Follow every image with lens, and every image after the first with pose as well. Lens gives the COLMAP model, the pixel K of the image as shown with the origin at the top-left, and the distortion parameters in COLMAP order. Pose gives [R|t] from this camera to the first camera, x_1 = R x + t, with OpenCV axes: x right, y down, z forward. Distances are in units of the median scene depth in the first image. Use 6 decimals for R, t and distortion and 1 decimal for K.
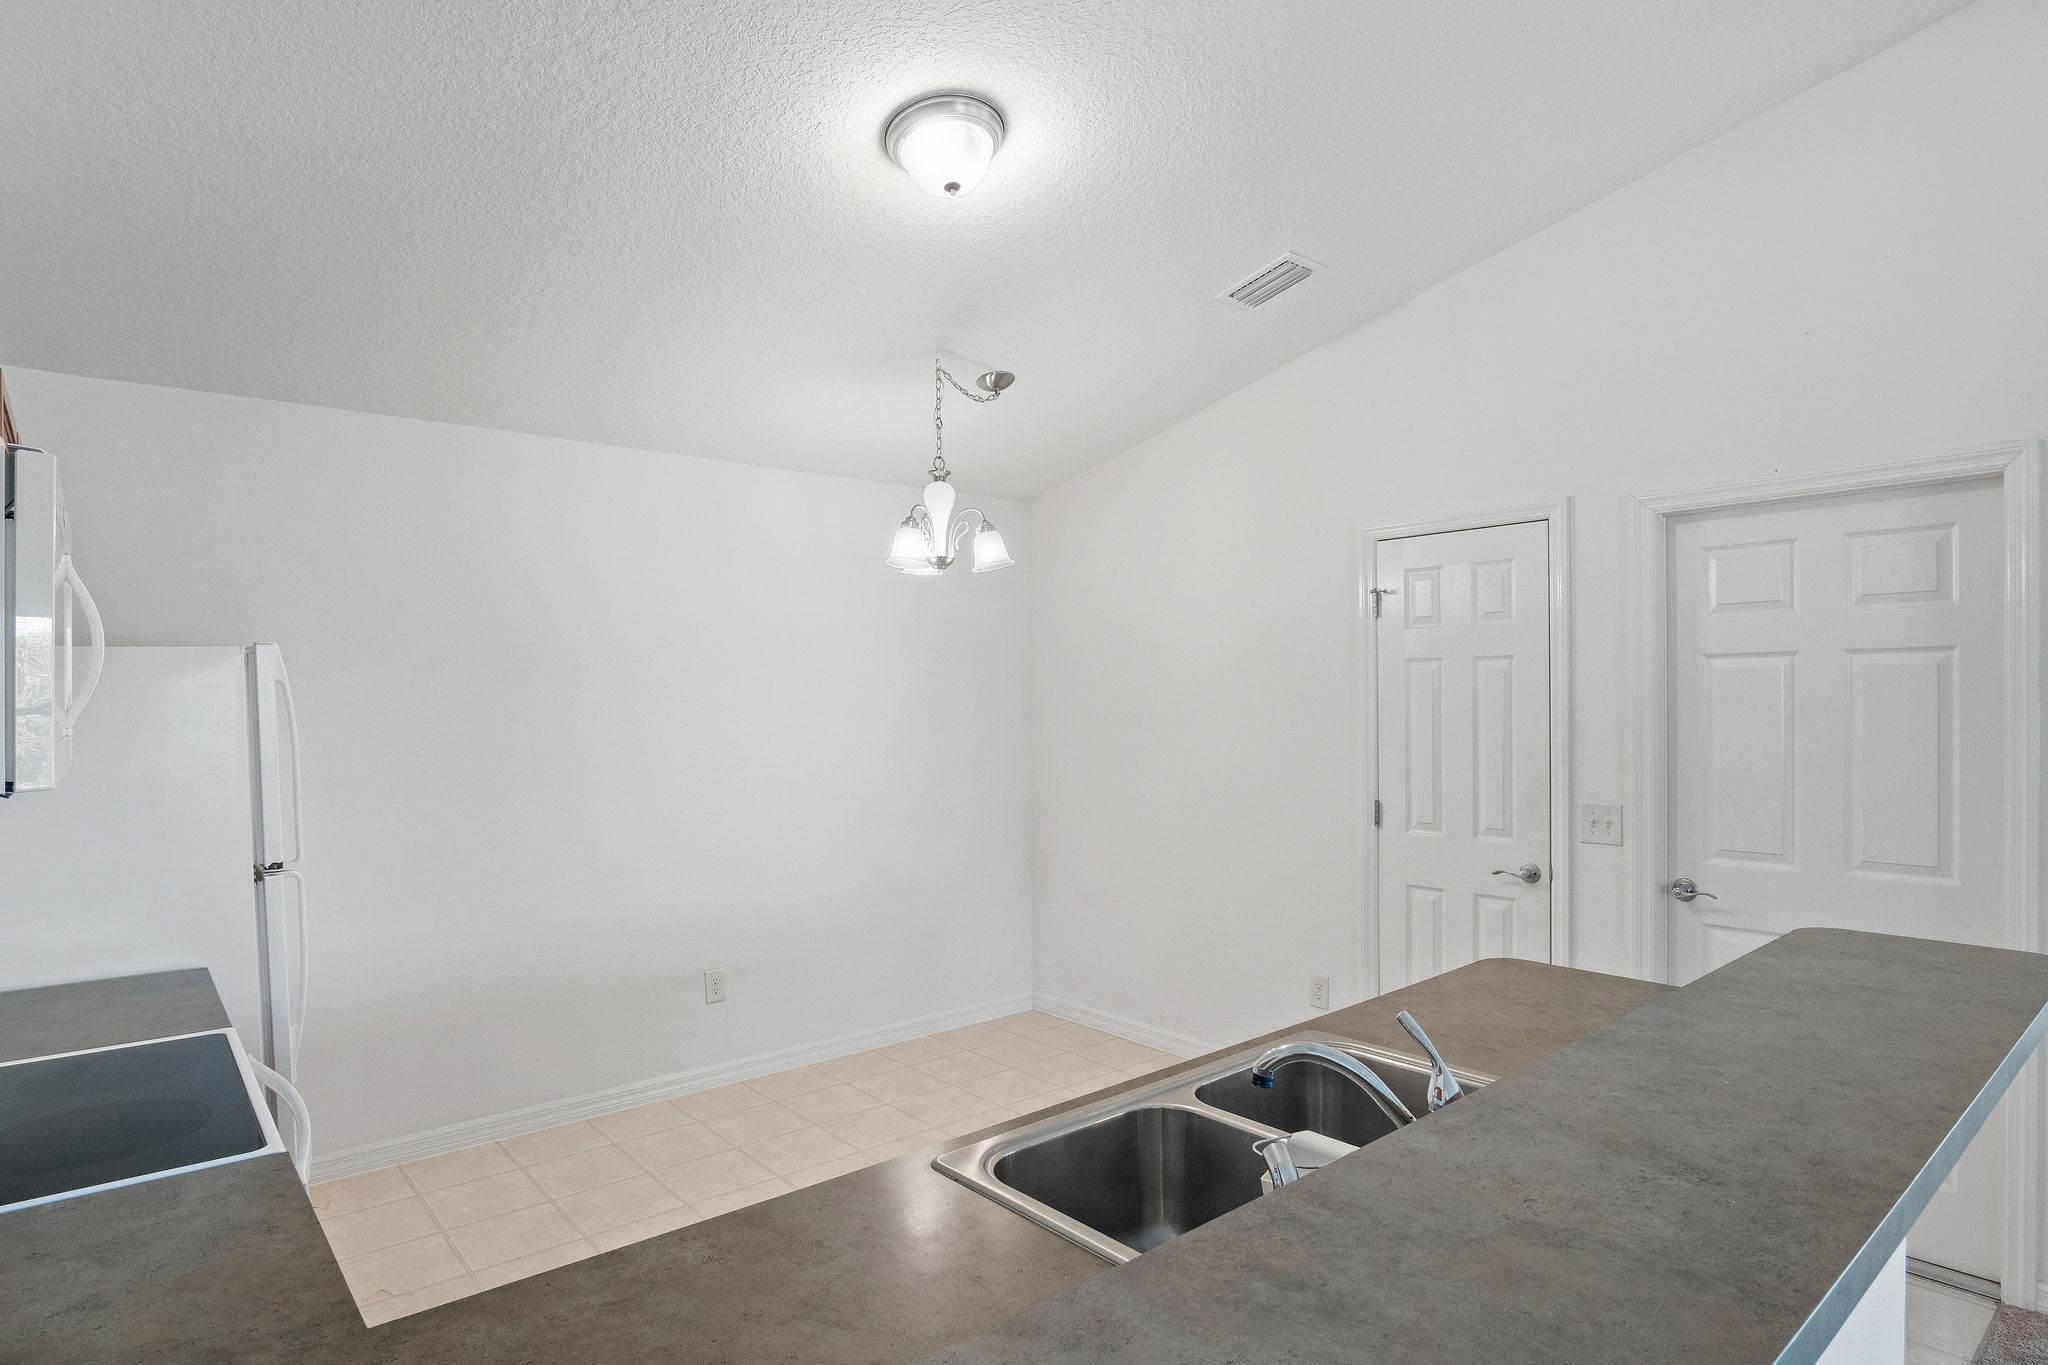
lens RADIAL K [[1109.3, 0, 1076.0], [0, 1109.3, 666.8], [0, 0, 1]] dist [-0.011380, 0.001780]
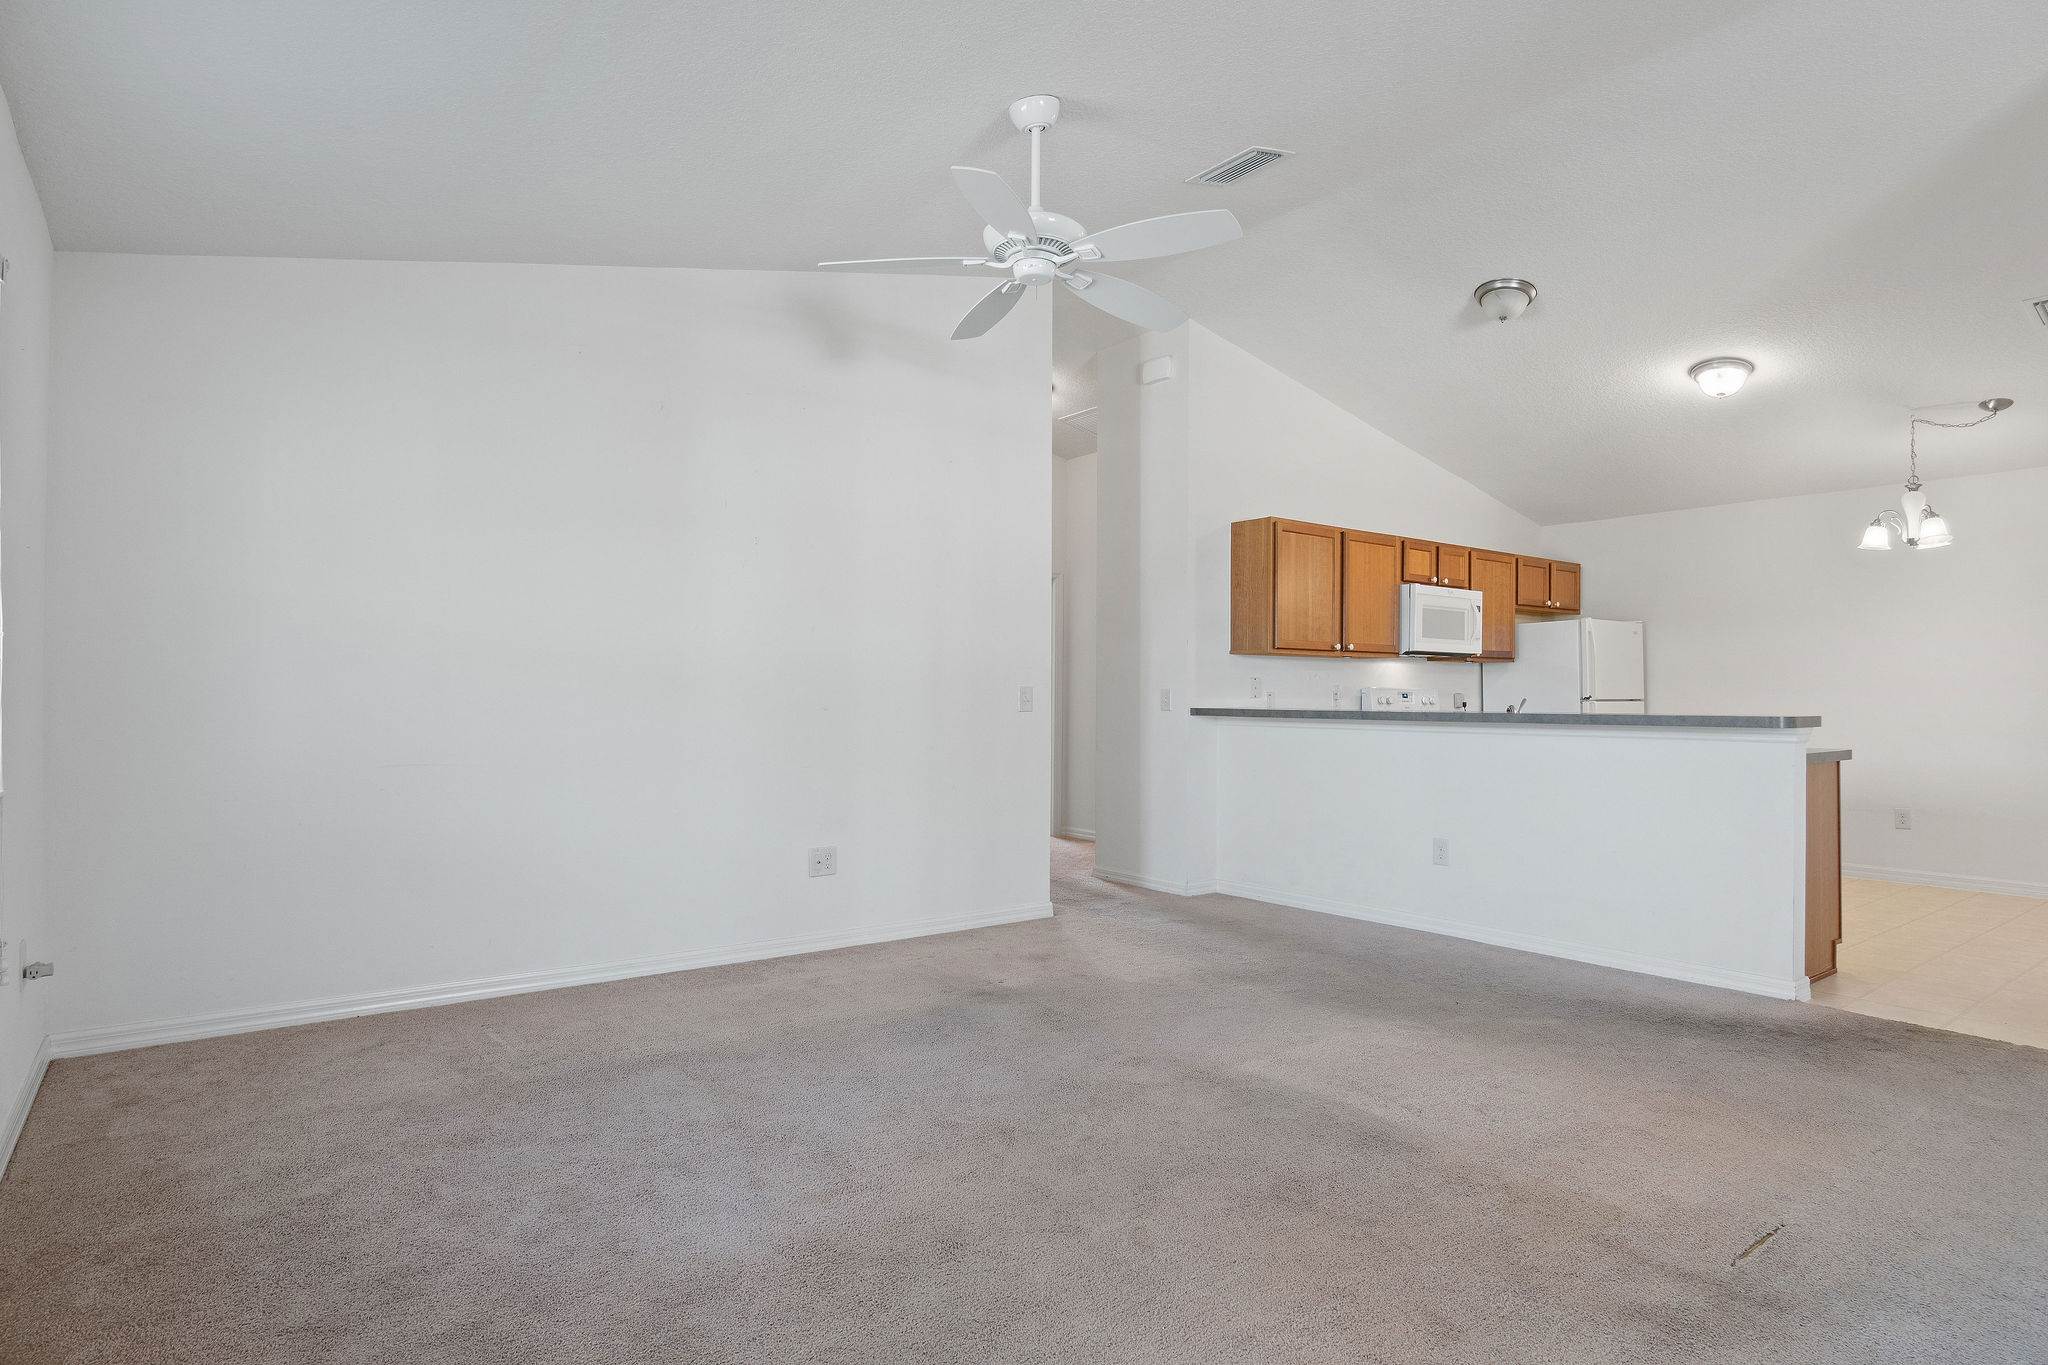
lens RADIAL K [[1109.3, 0, 1005.3], [0, 1109.3, 673.8], [0, 0, 1]] dist [-0.011380, 0.001780]
pose [[-0.066813, -0.010350, -0.997712, 1.542124], [0.020928, 0.999712, -0.011772, 0.086074], [0.997546, -0.021666, -0.066577, -0.192510]]
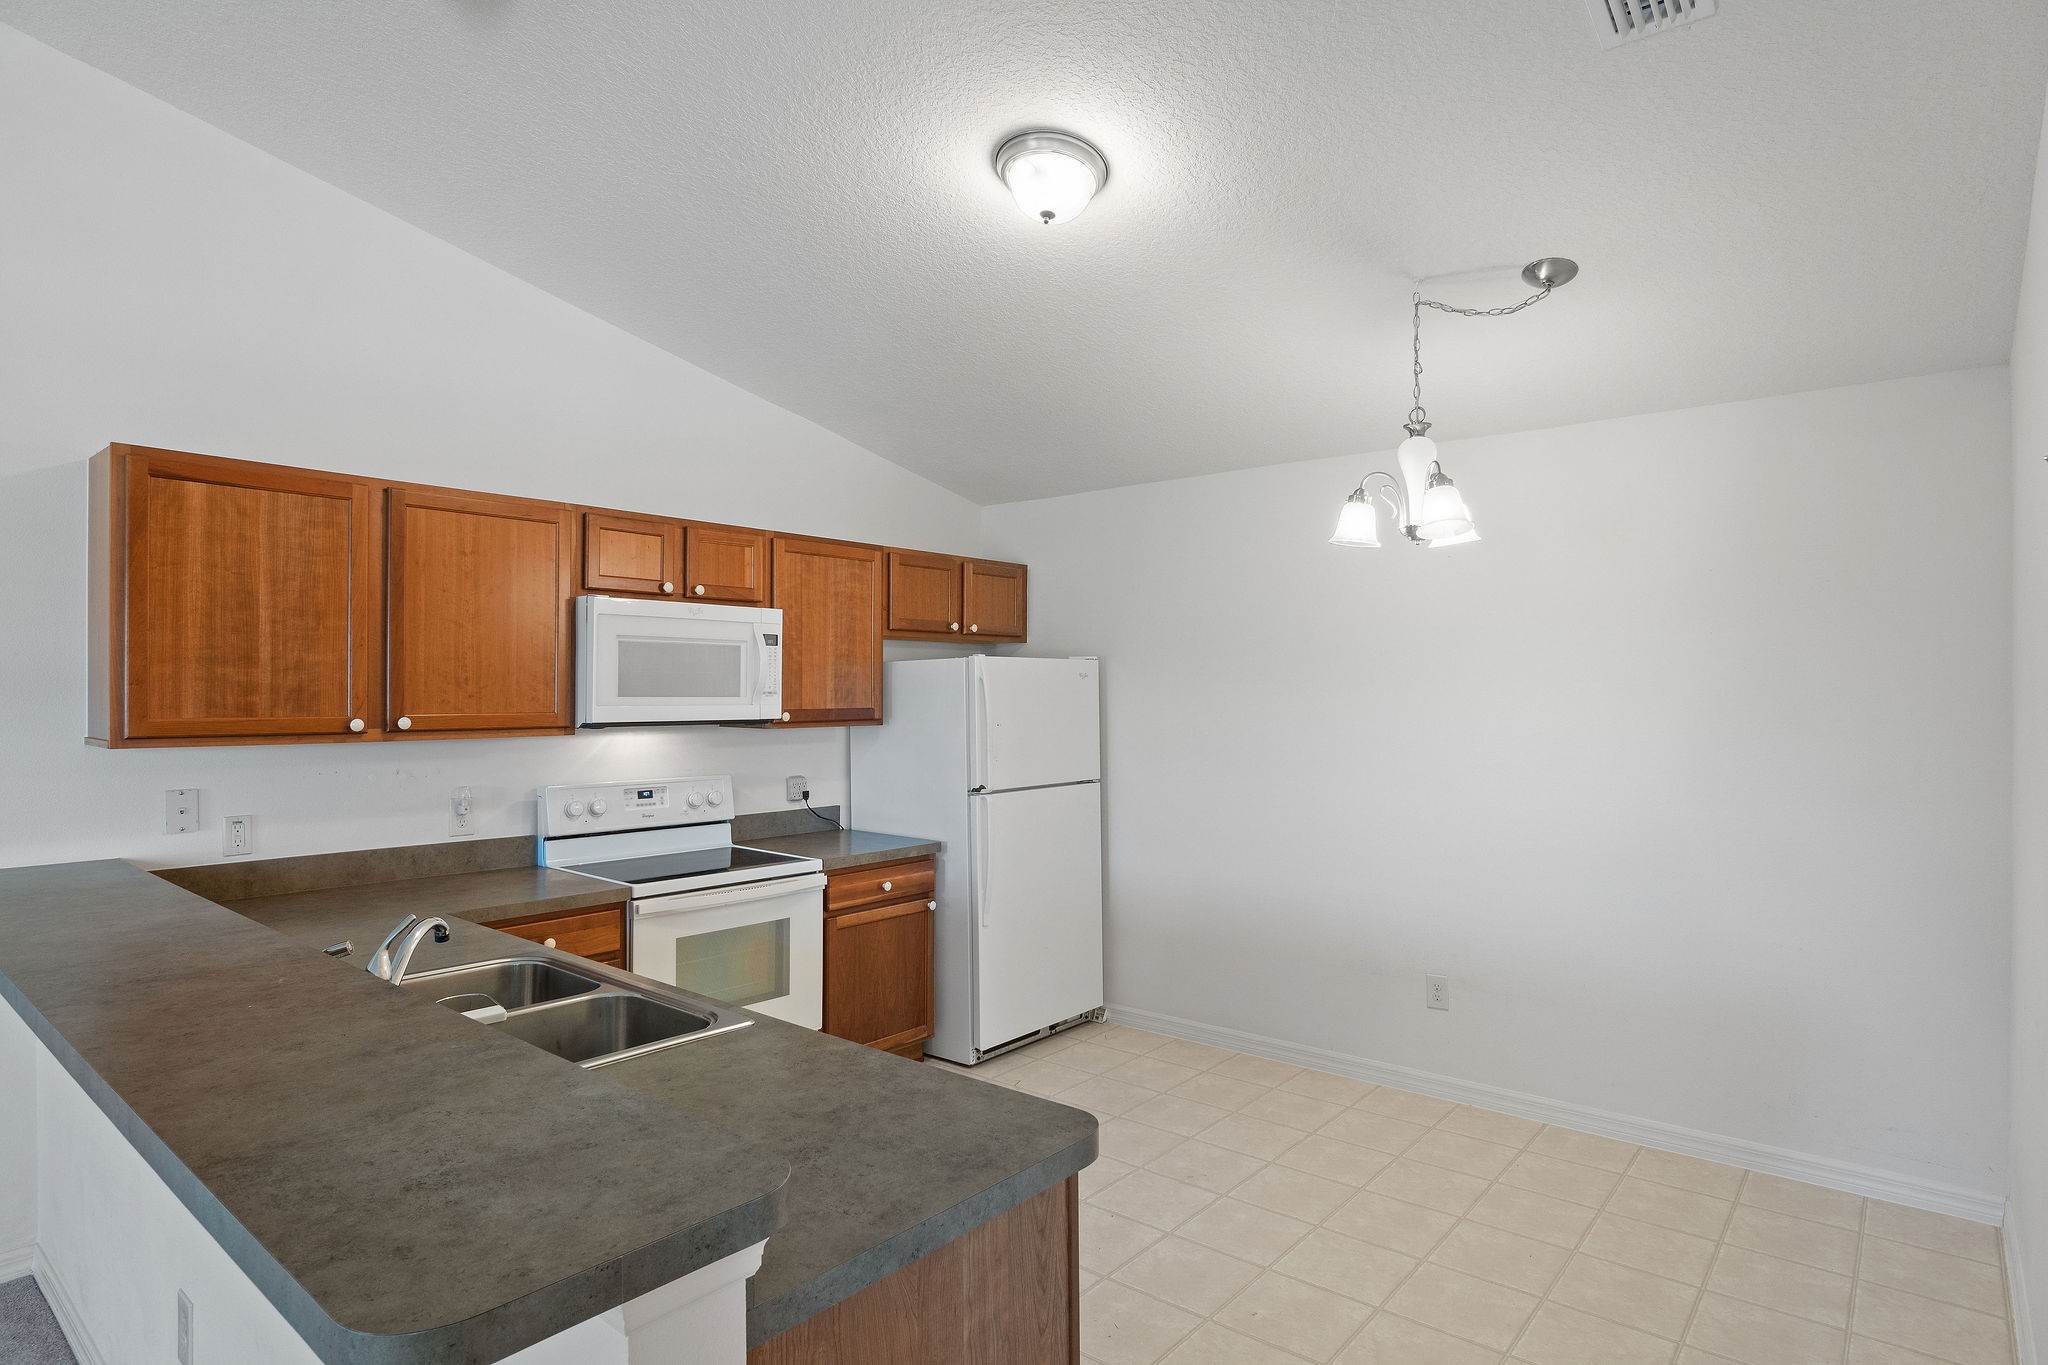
lens RADIAL K [[1109.3, 0, 995.2], [0, 1109.3, 694.1], [0, 0, 1]] dist [-0.011380, 0.001780]
pose [[0.122877, 0.013195, -0.992334, 0.674936], [0.021067, 0.999652, 0.015901, 0.007700], [0.992198, -0.022860, 0.122556, 0.586433]]
